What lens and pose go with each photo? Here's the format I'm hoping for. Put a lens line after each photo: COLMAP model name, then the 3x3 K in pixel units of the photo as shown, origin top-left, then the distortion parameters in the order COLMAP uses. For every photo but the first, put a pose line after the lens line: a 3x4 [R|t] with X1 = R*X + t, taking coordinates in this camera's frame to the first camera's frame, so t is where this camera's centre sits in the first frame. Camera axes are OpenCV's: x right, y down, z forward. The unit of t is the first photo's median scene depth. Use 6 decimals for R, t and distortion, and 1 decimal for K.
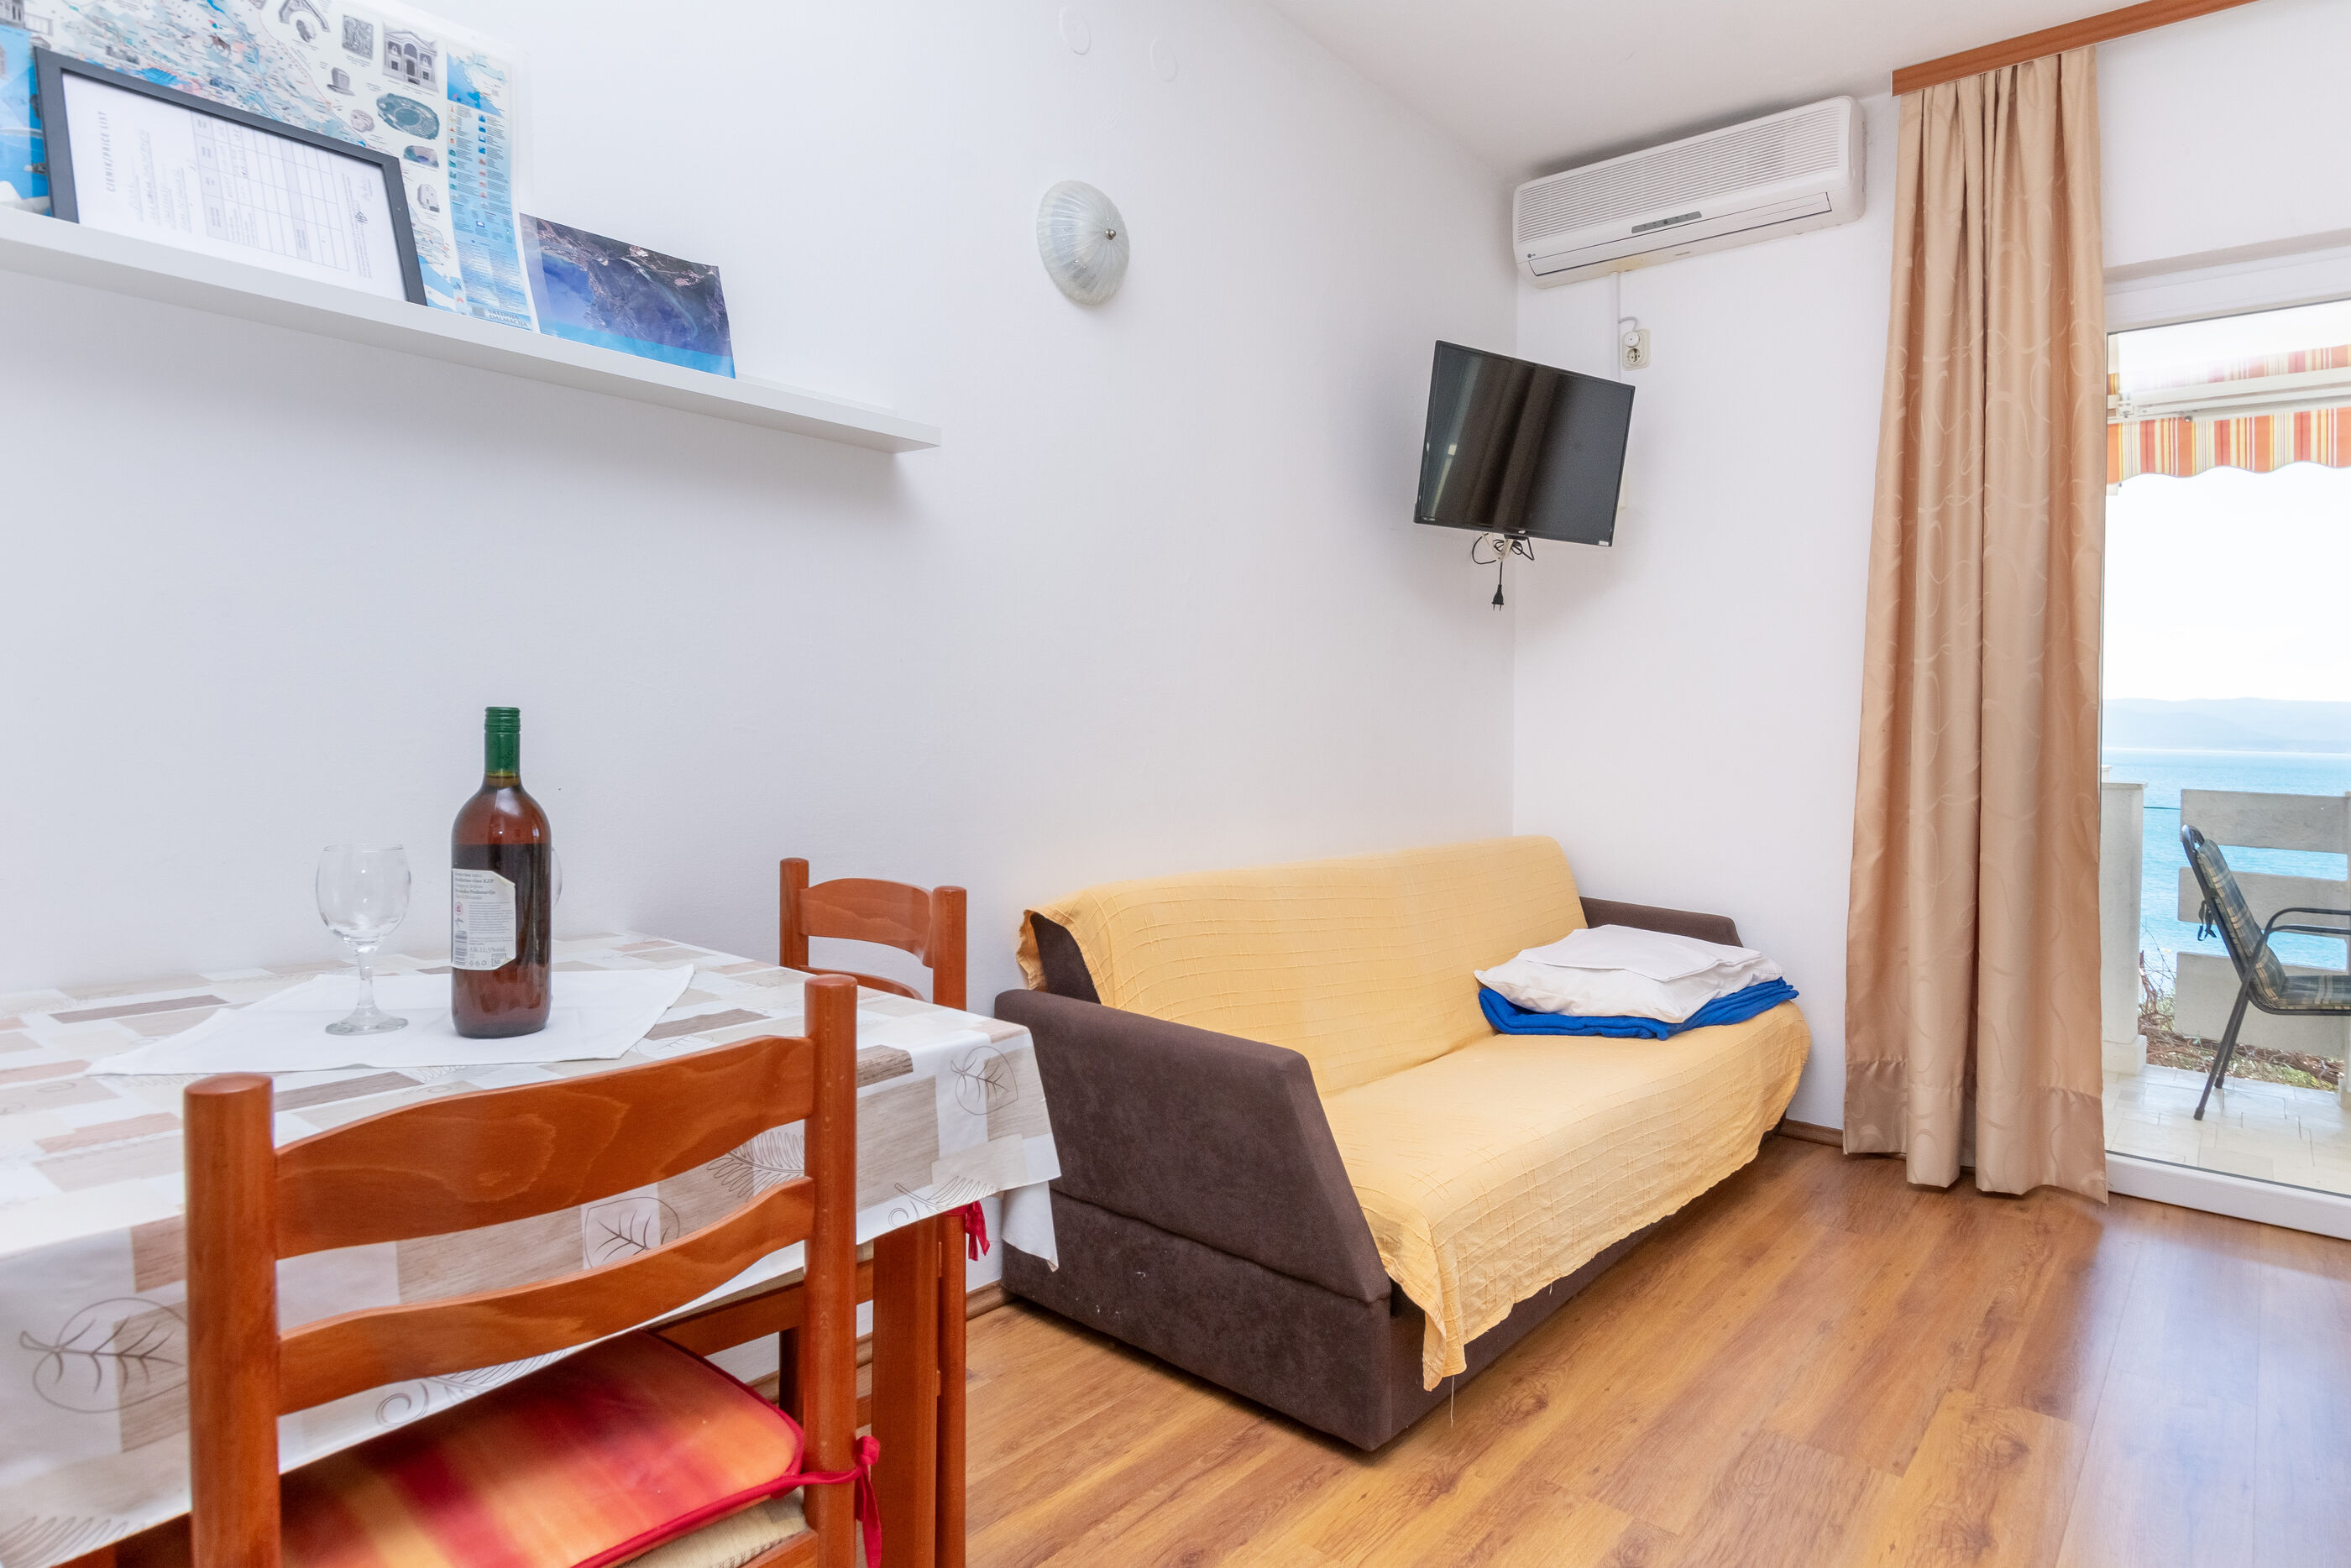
lens RADIAL K [[1334.8, 0, 1180.3], [0, 1334.8, 721.1], [0, 0, 1]] dist [-0.004330, -0.001576]
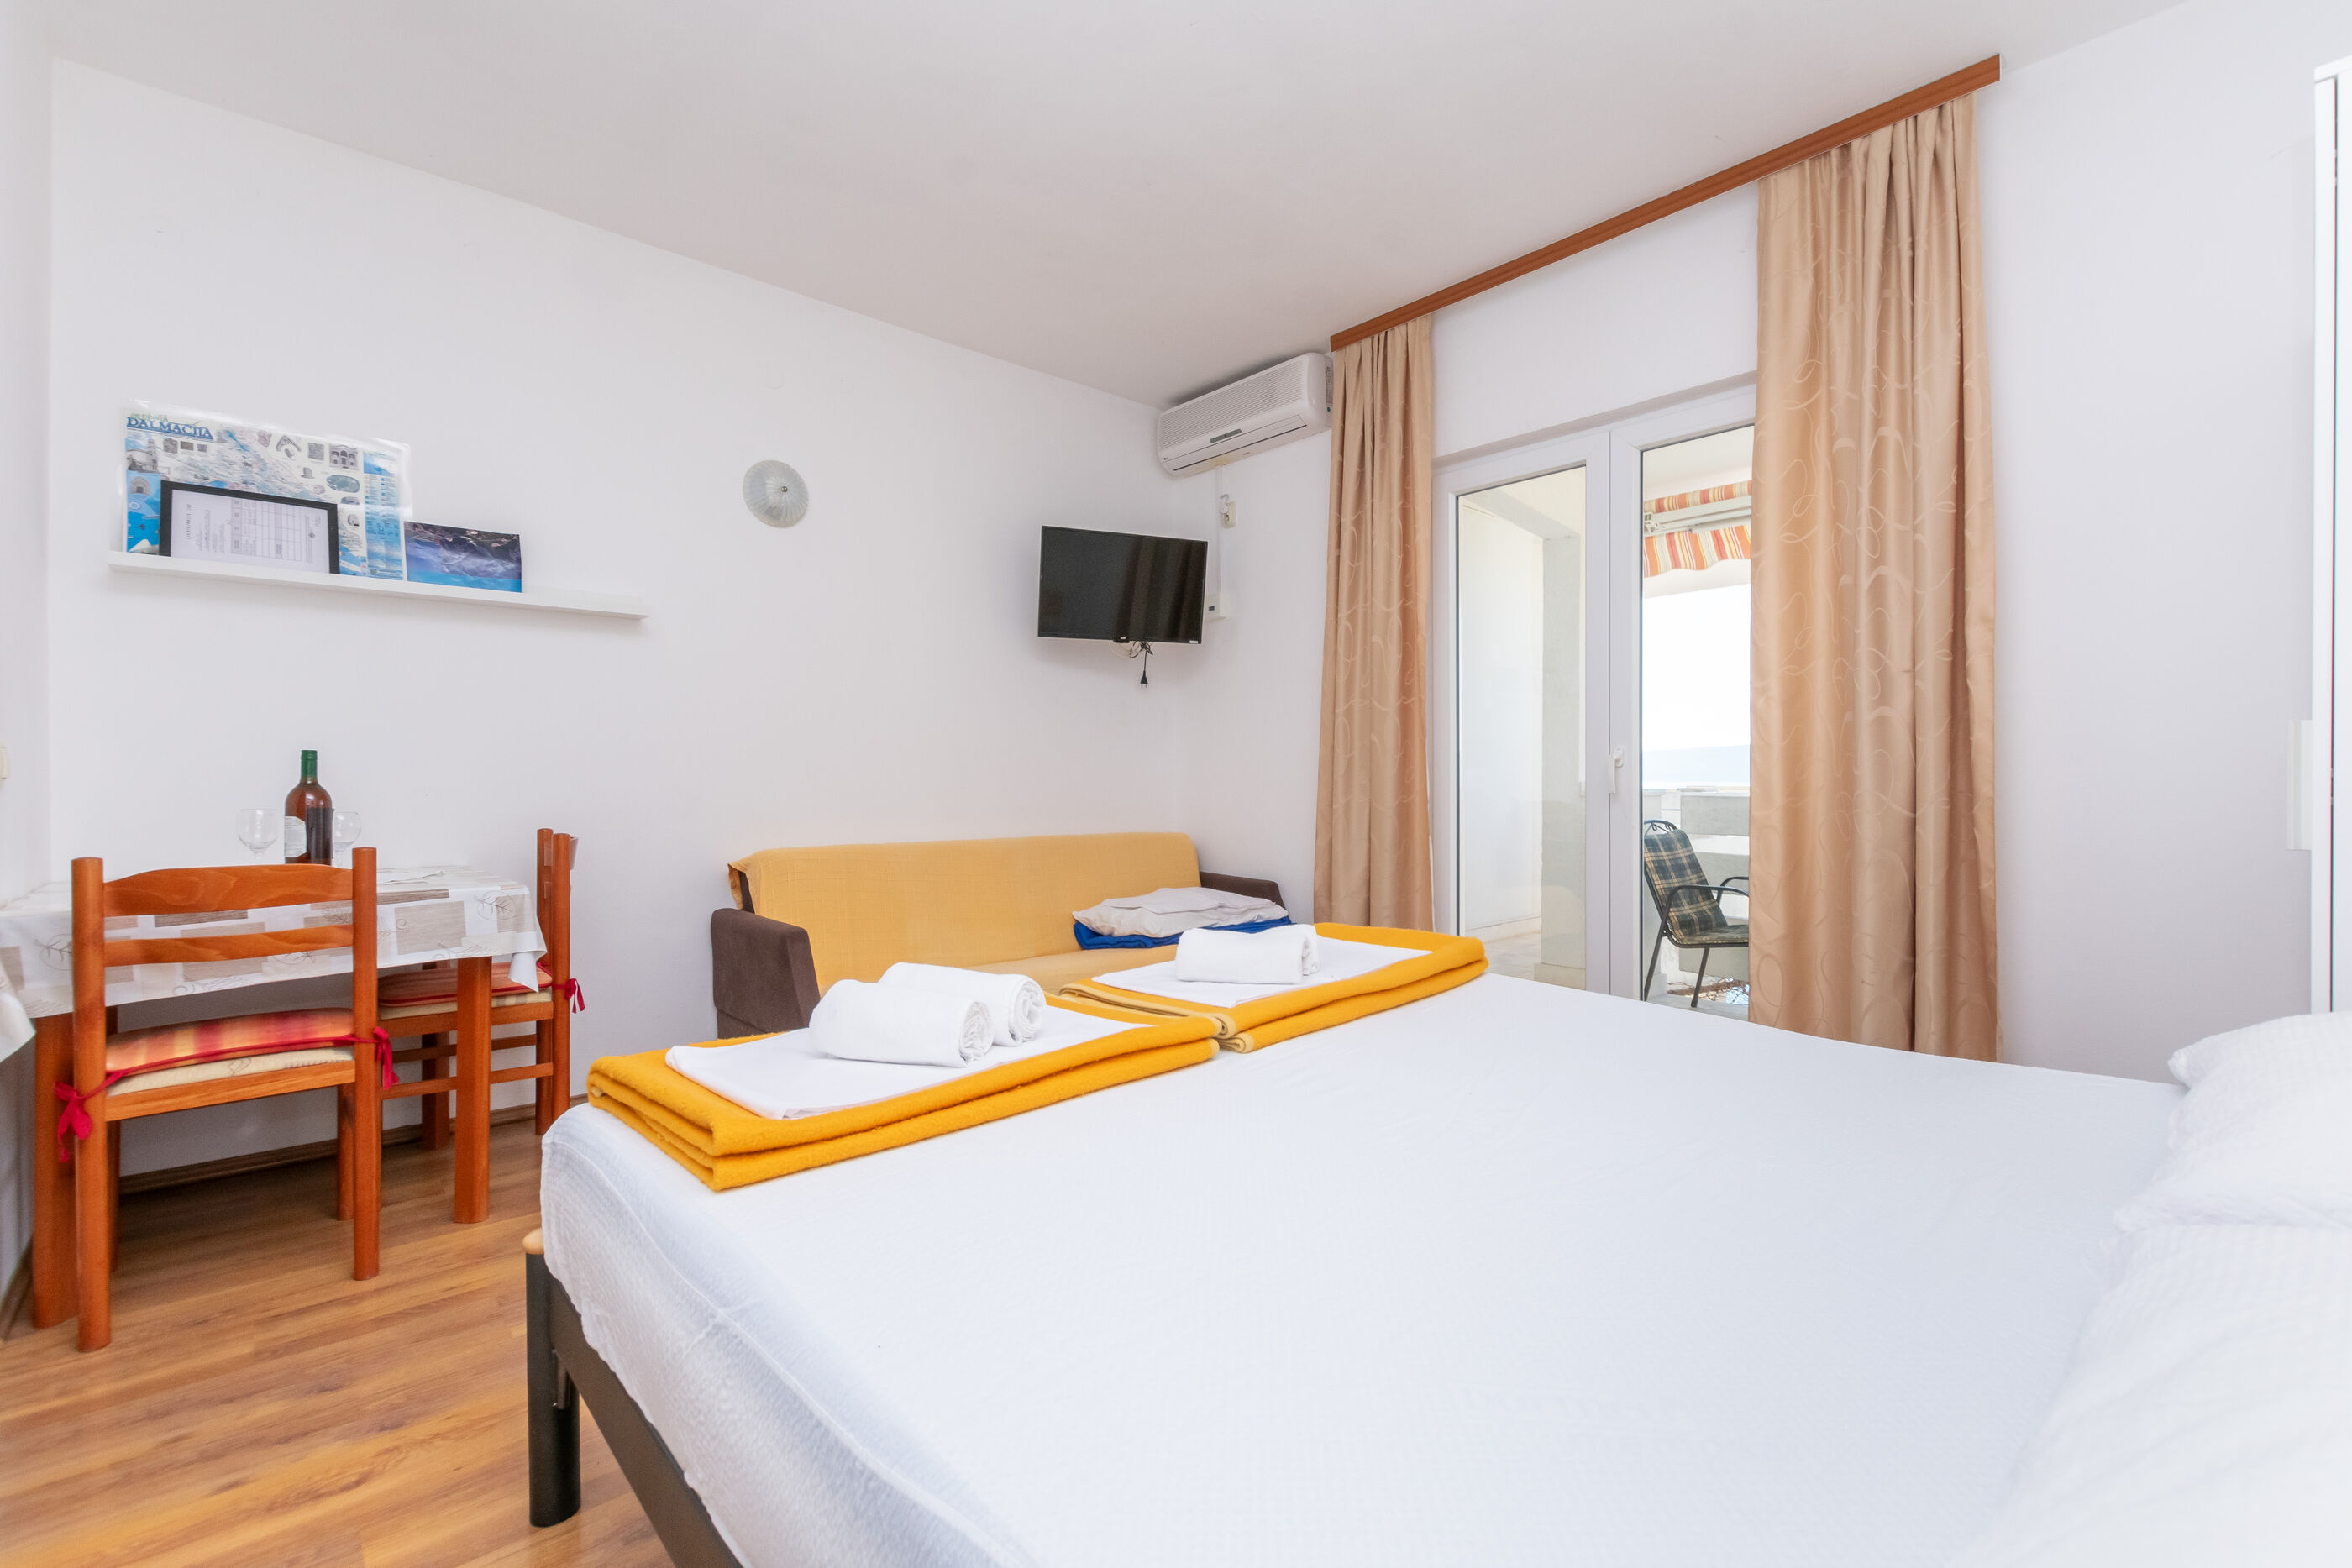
lens RADIAL K [[1062.2, 0, 1146.3], [0, 1062.2, 758.8], [0, 0, 1]] dist [-0.000240, 0.000282]
pose [[0.988256, -0.023125, -0.151046, 0.952578], [0.020422, 0.999603, -0.019420, 0.054413], [0.151435, 0.016107, 0.988336, -0.500588]]
